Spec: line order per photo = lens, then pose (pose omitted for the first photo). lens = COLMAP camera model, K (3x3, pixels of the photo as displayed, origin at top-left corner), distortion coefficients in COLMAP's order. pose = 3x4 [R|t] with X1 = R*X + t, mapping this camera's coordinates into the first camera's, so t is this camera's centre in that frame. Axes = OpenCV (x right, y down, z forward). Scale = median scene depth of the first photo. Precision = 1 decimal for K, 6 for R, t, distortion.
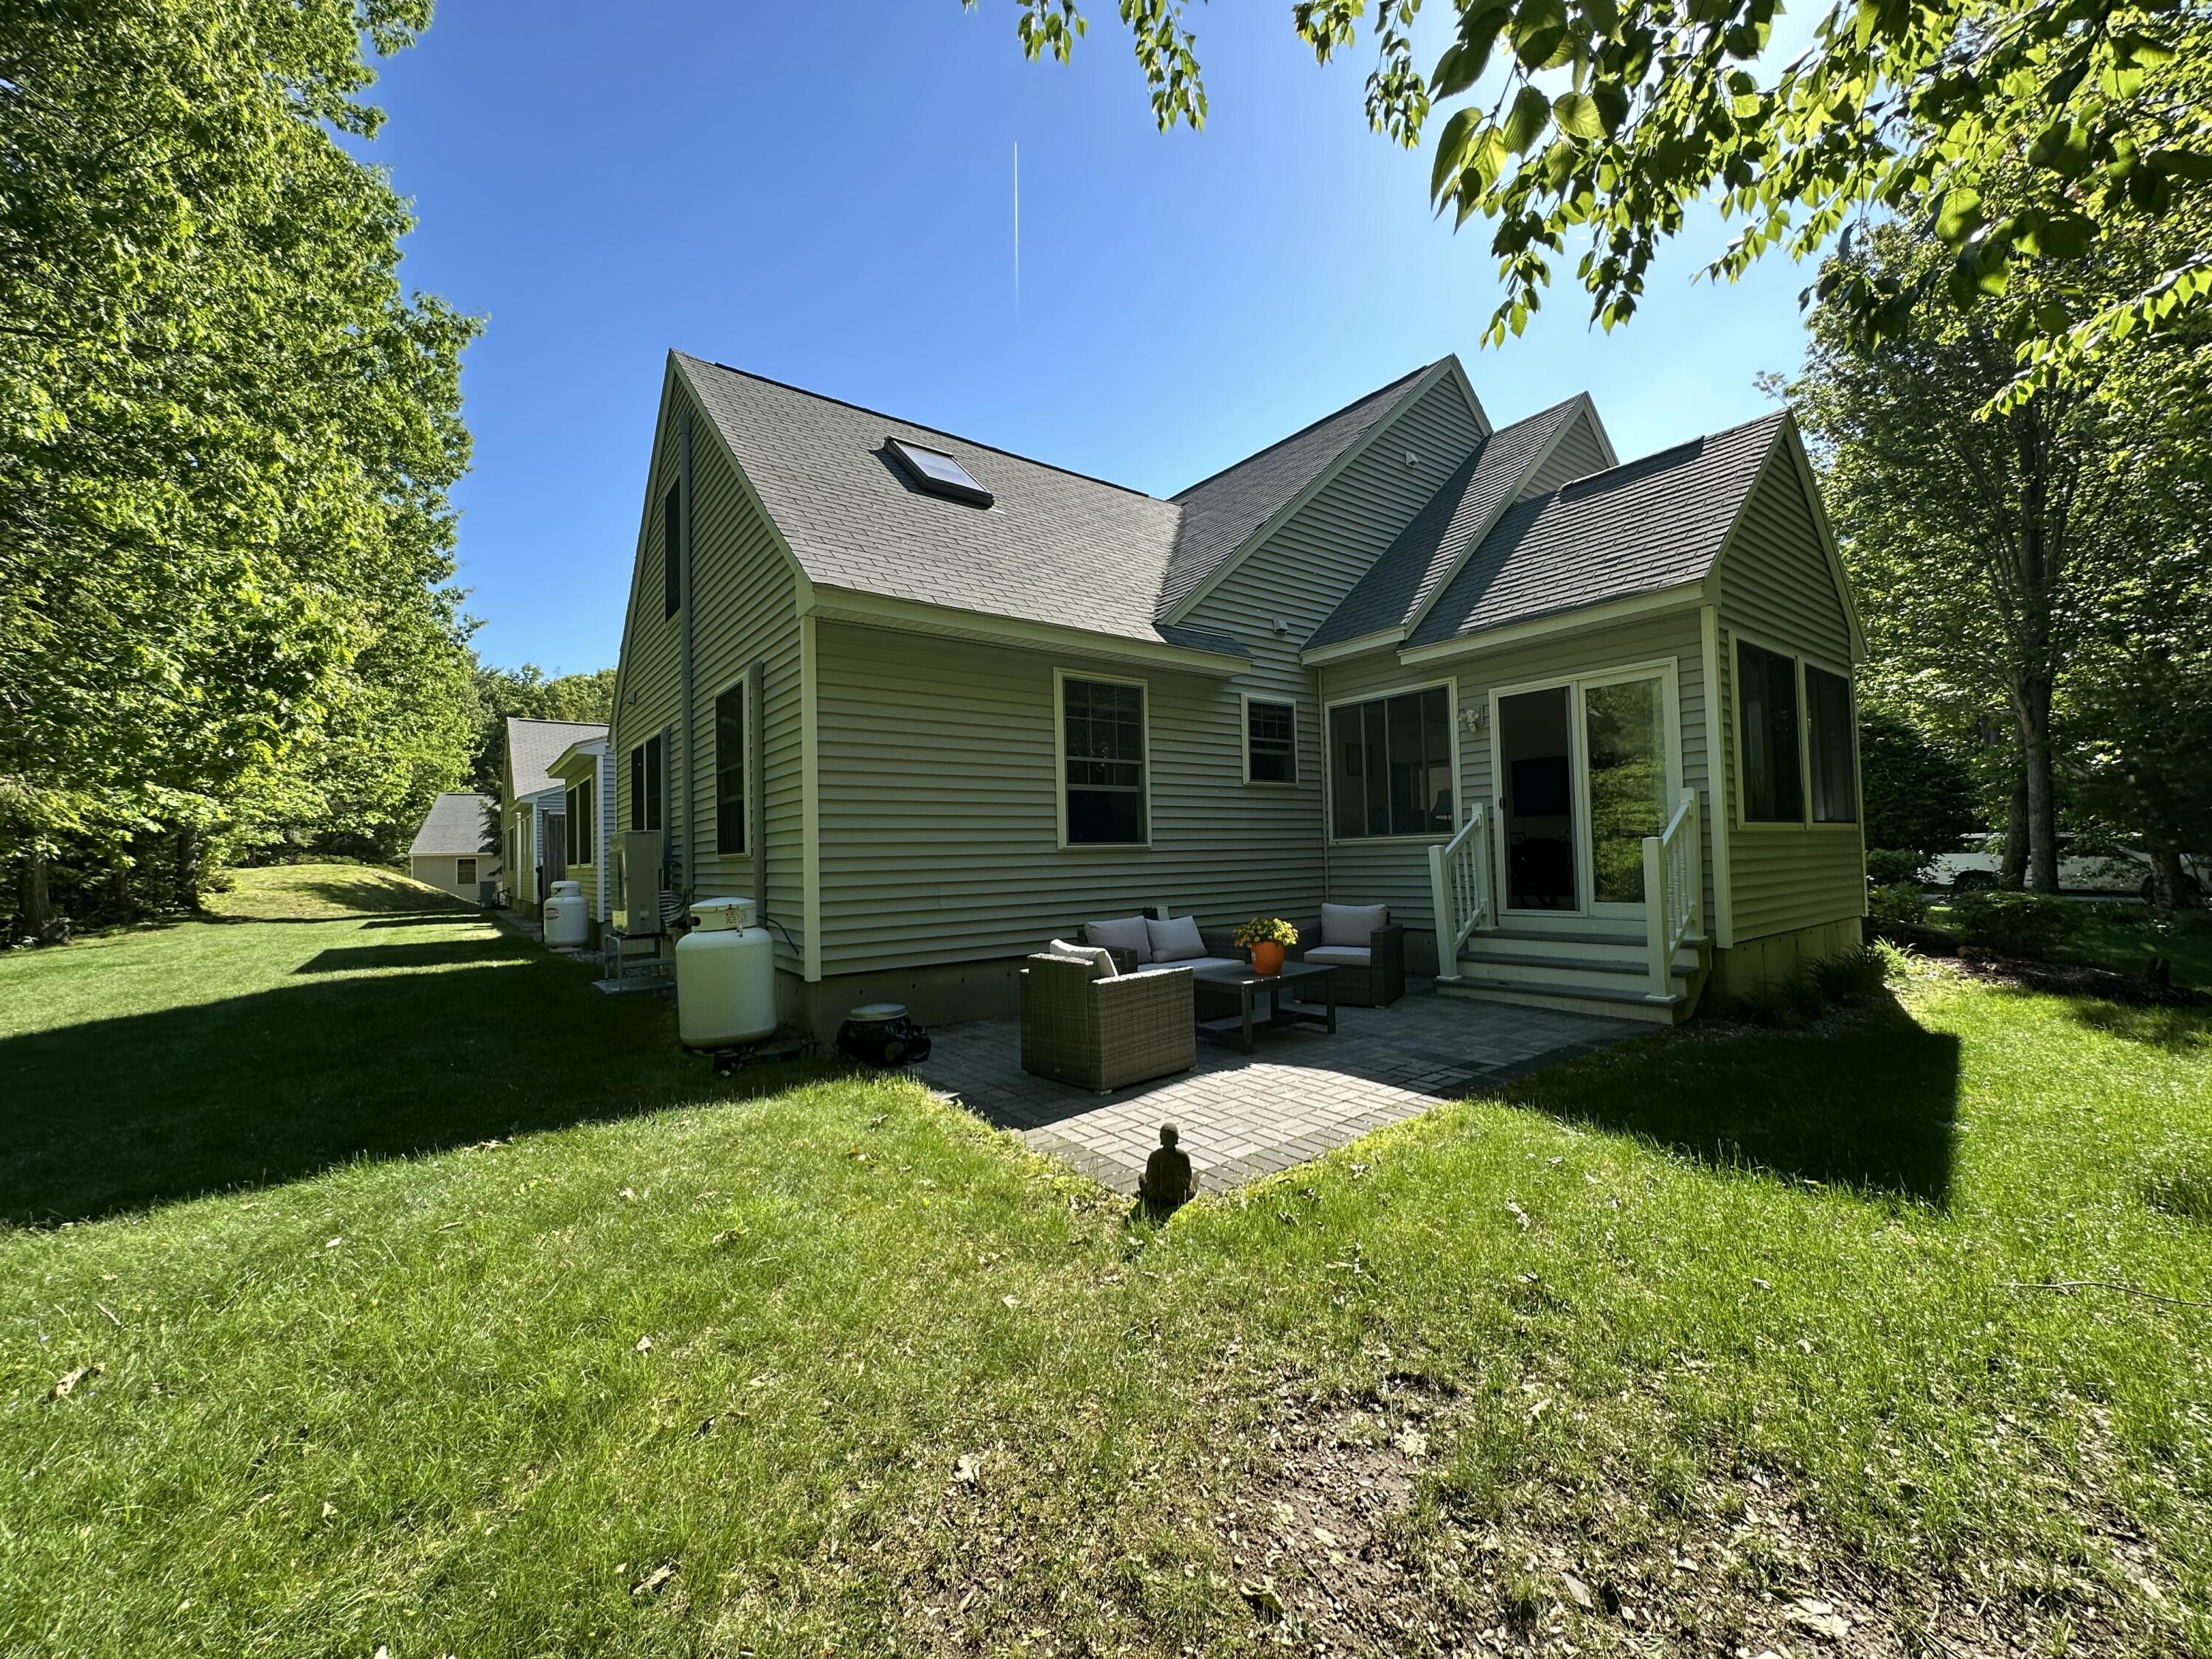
lens RADIAL K [[883.9, 0, 1103.8], [0, 883.9, 829.2], [0, 0, 1]] dist [0.000654, 0.000309]
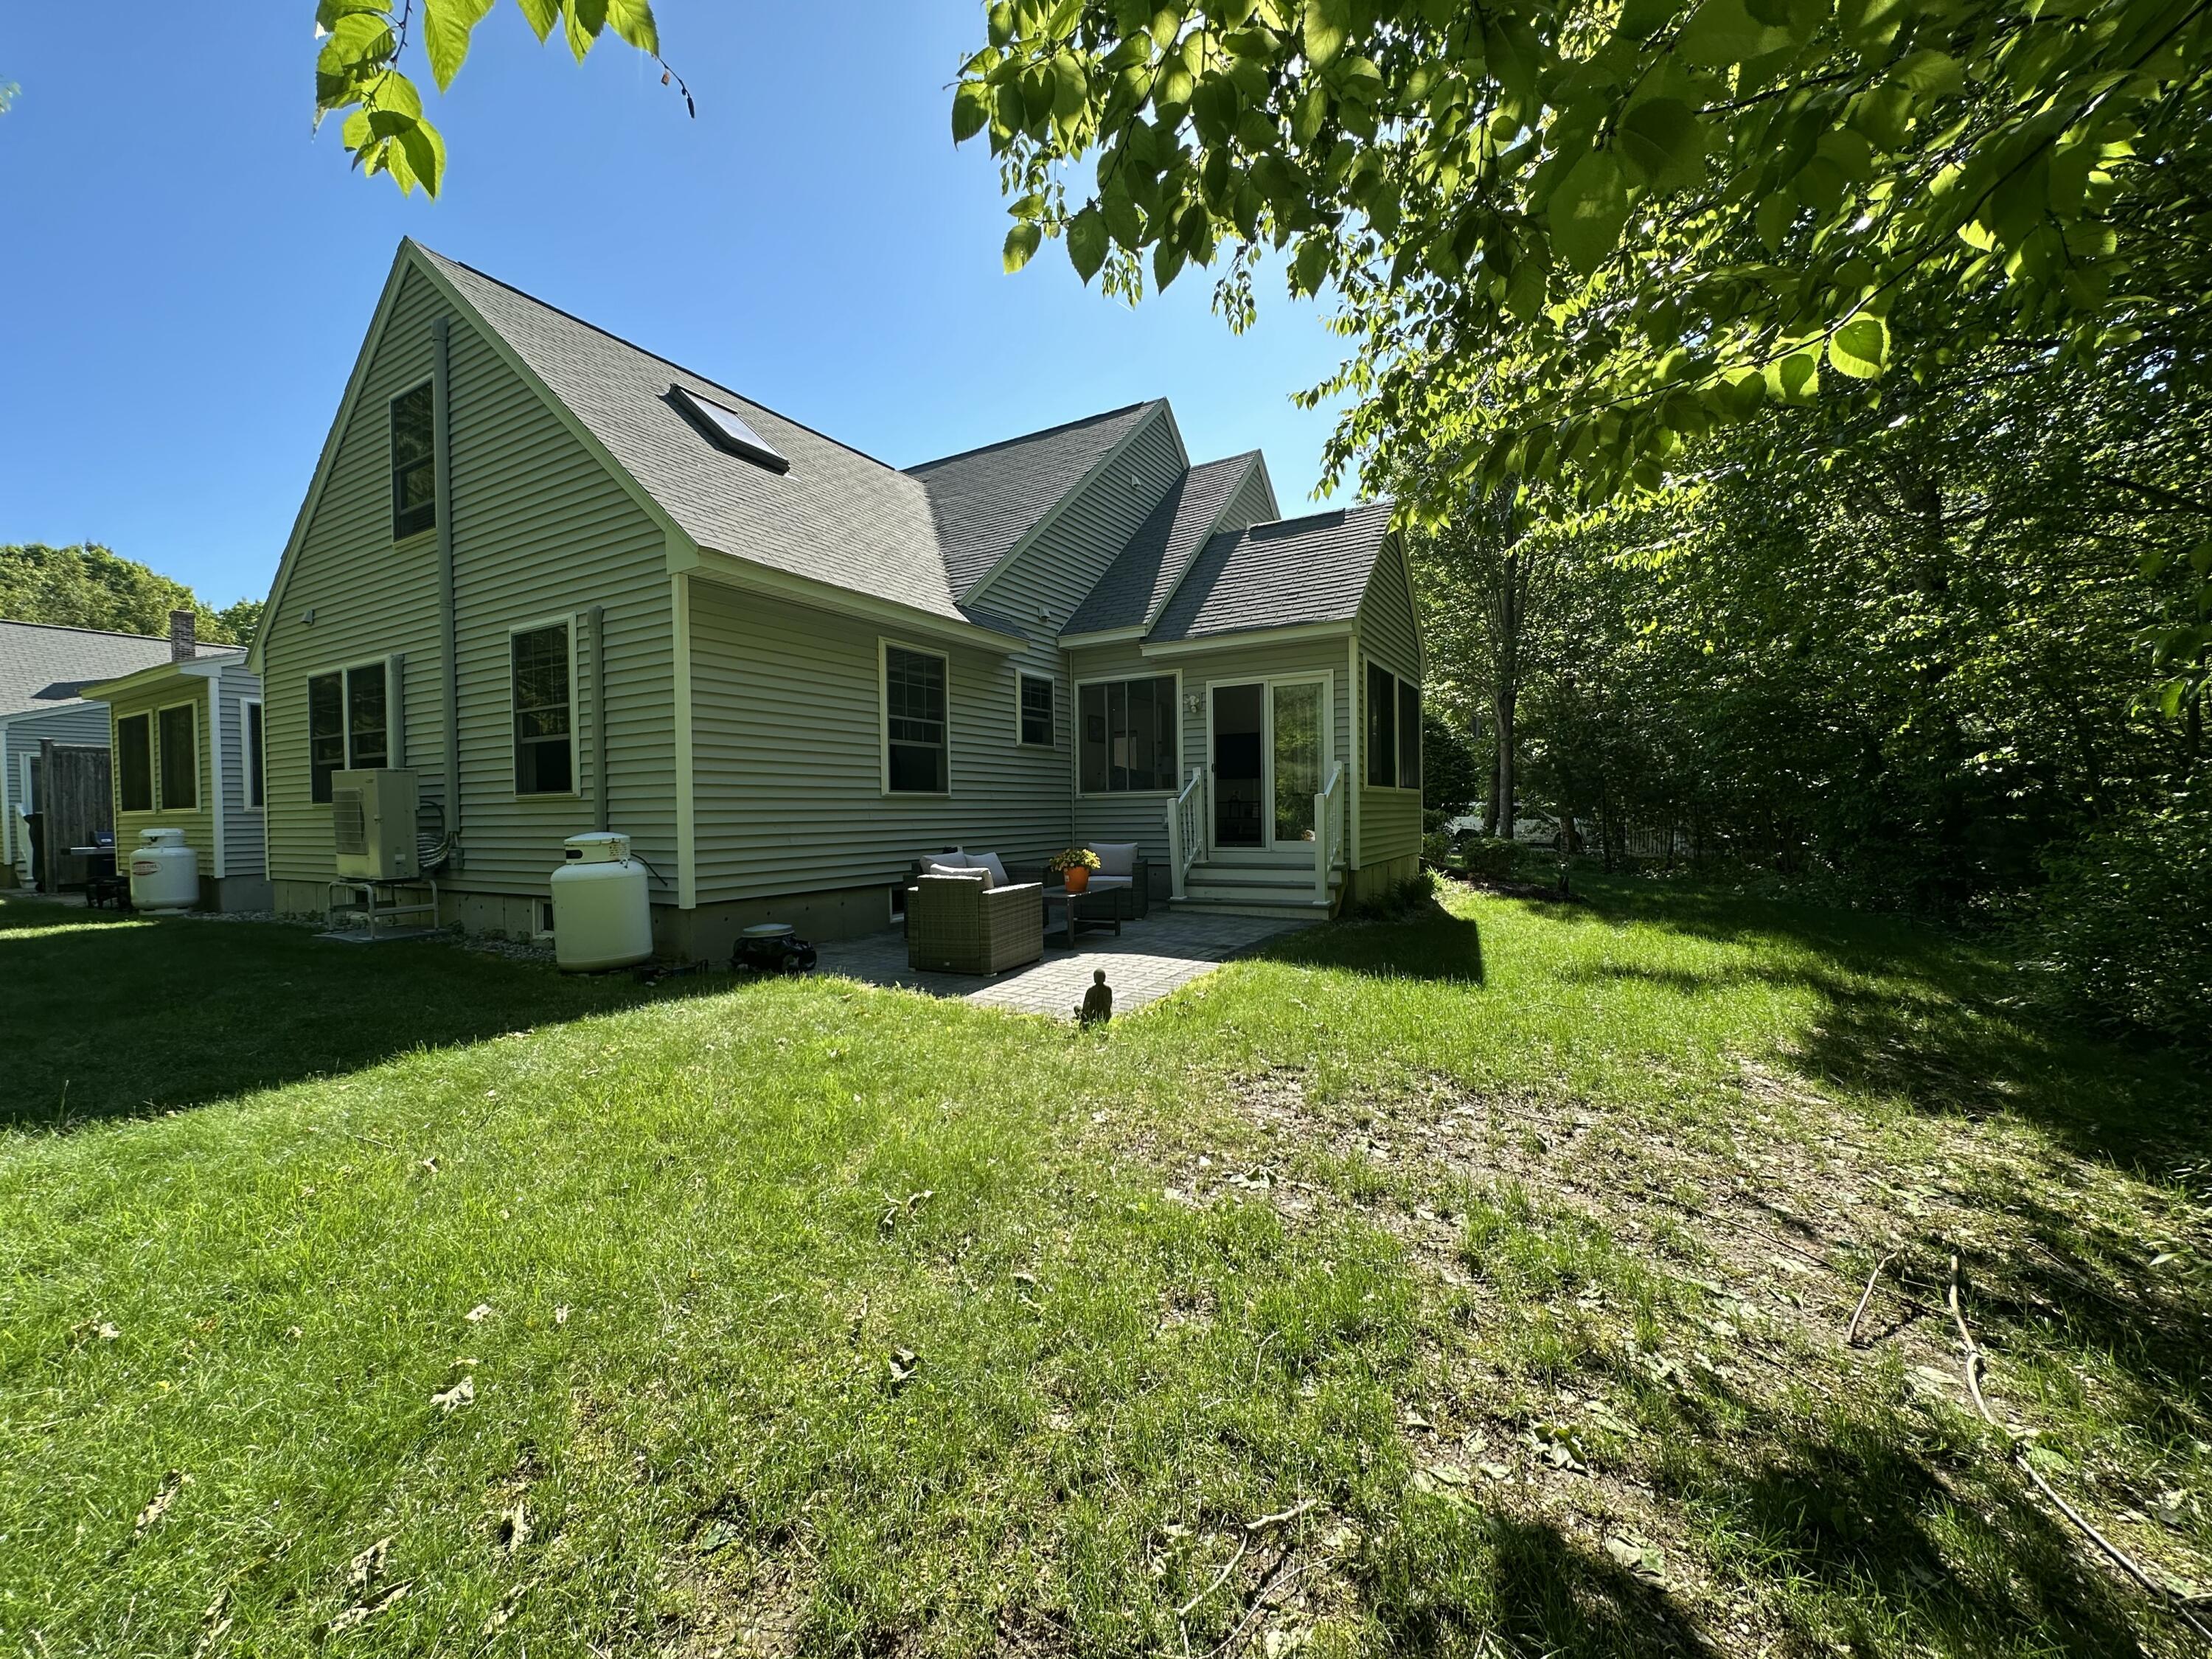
lens RADIAL K [[883.9, 0, 1105.3], [0, 883.9, 829.7], [0, 0, 1]] dist [0.000654, 0.000309]
pose [[0.922286, 0.004646, 0.386481, -0.223903], [-0.021959, 0.998942, 0.040394, 0.014089], [-0.385885, -0.045742, 0.921412, -0.174679]]
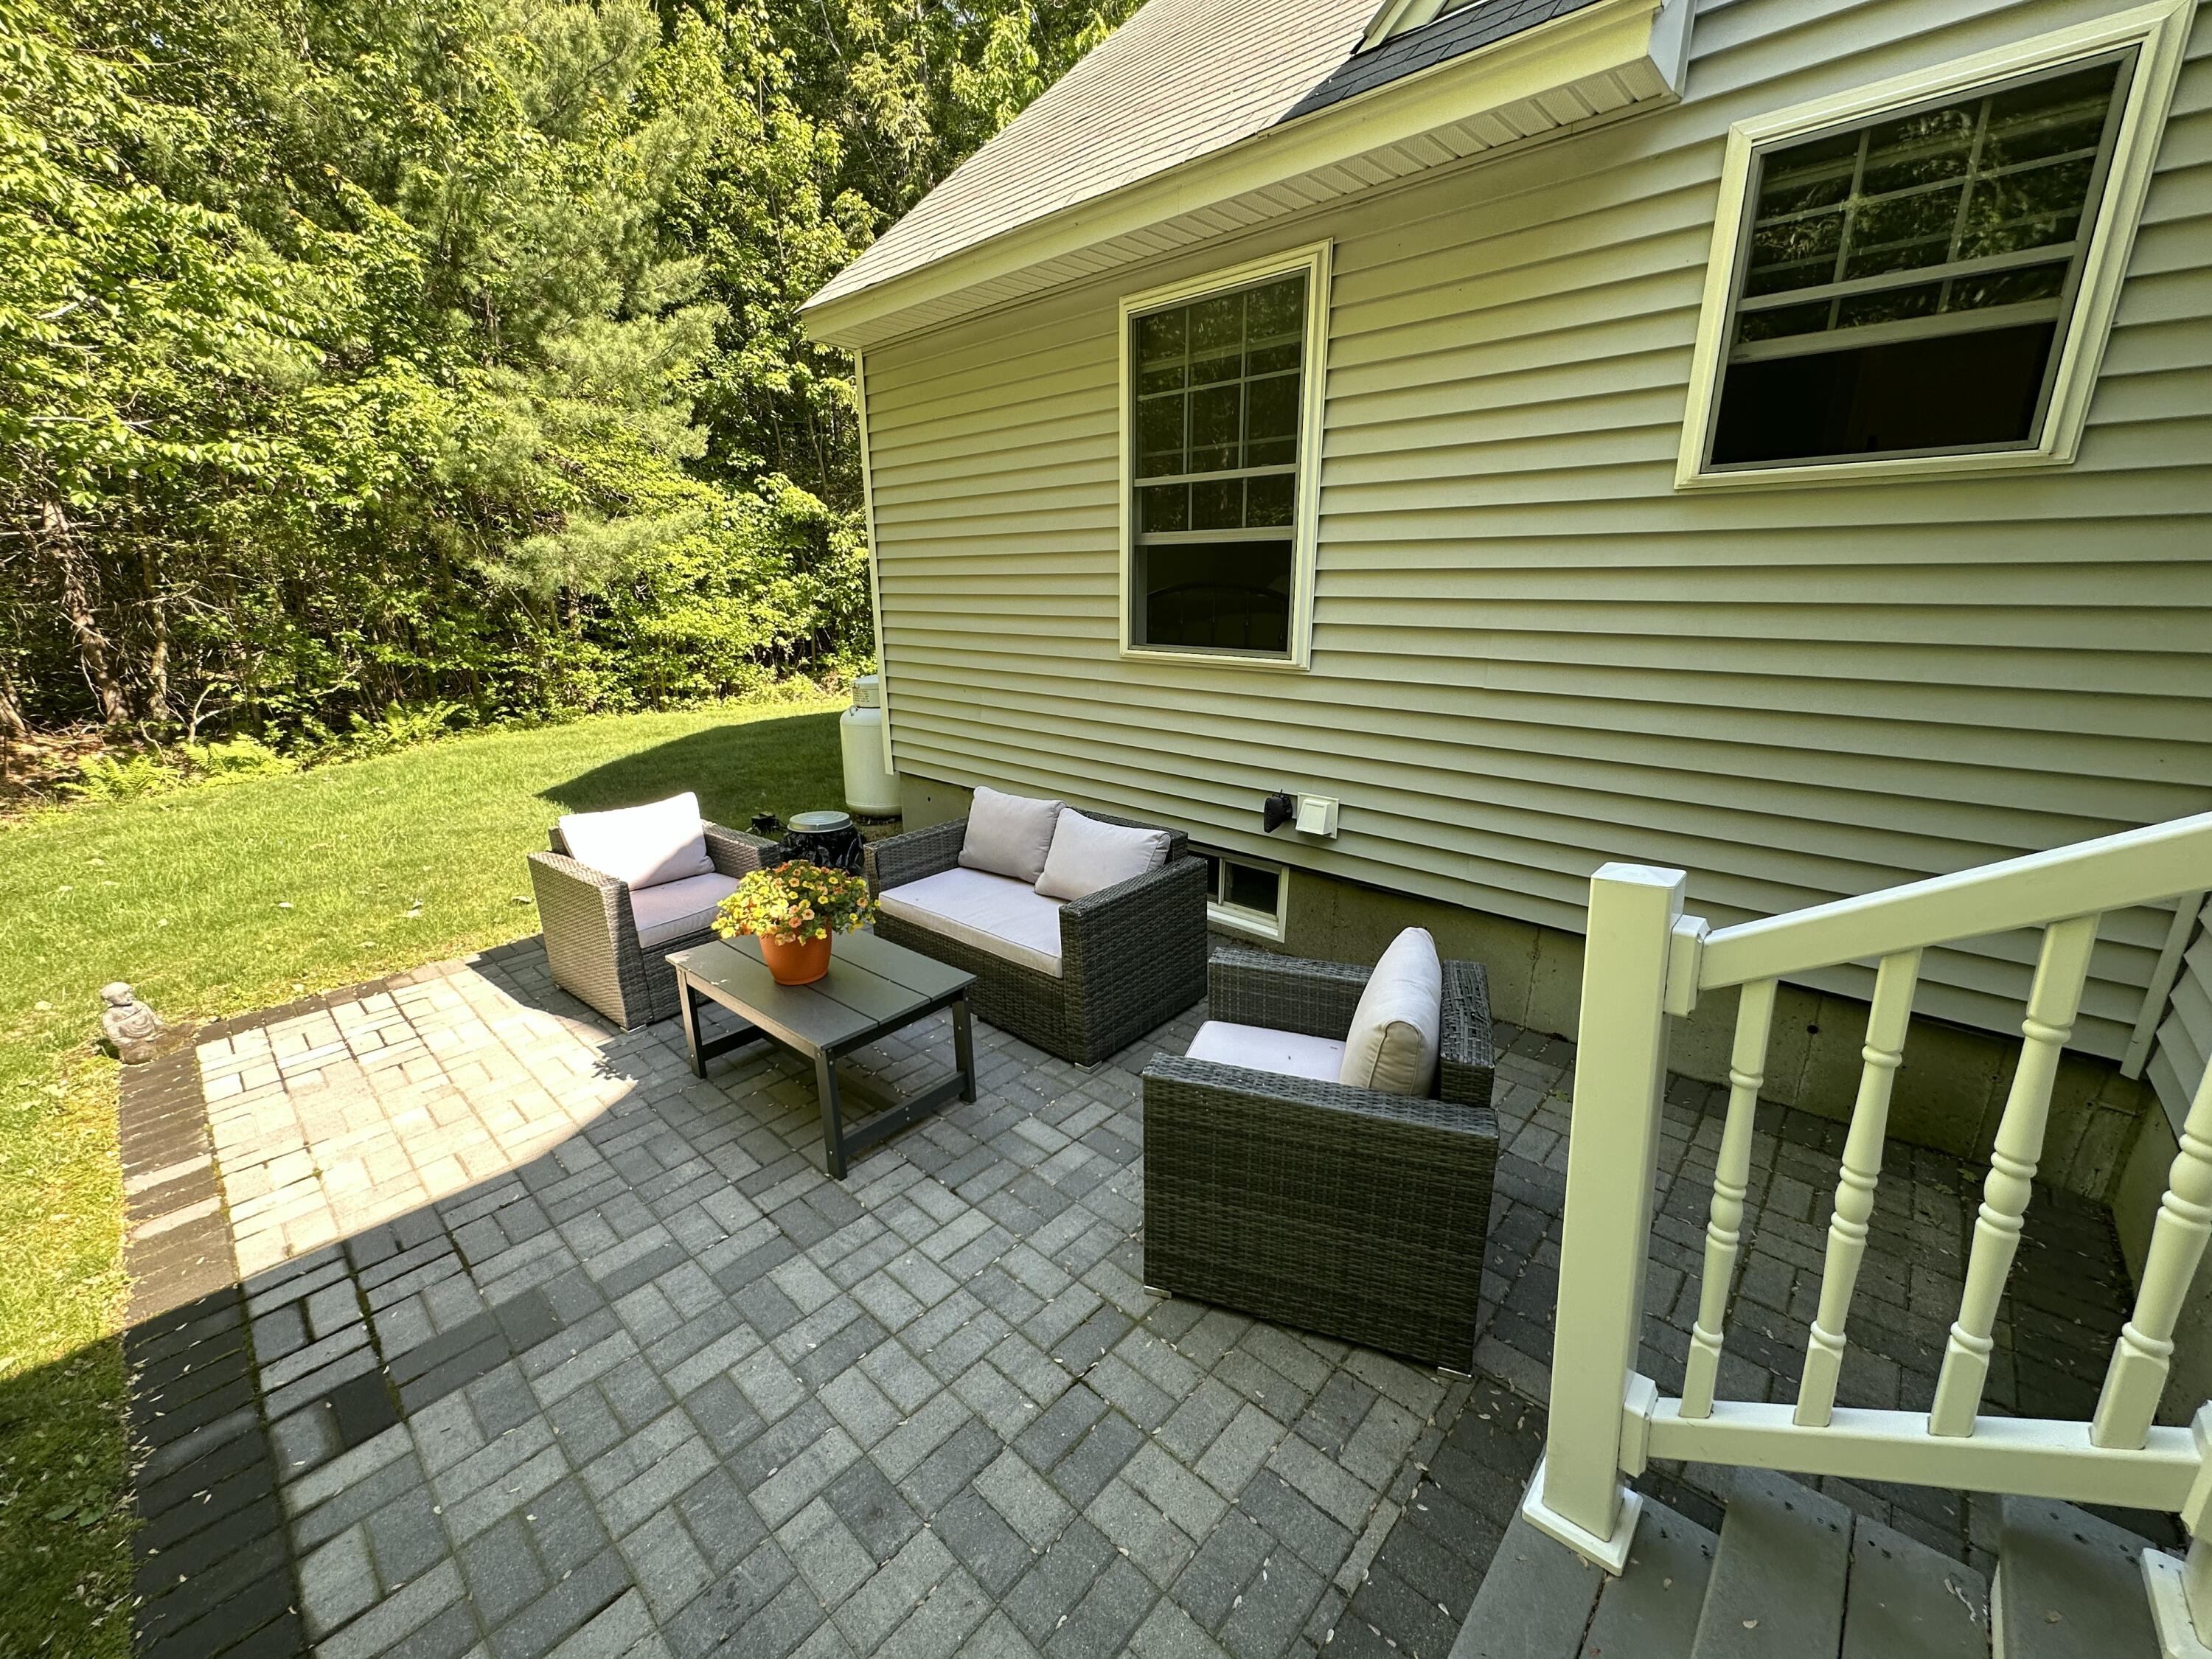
lens RADIAL K [[883.9, 0, 1109.9], [0, 883.9, 828.6], [0, 0, 1]] dist [0.000654, 0.000309]
pose [[0.183881, 0.288238, -0.939738, 0.514492], [0.030680, 0.953891, 0.298582, -0.040766], [0.982470, -0.083735, 0.166560, 0.868623]]
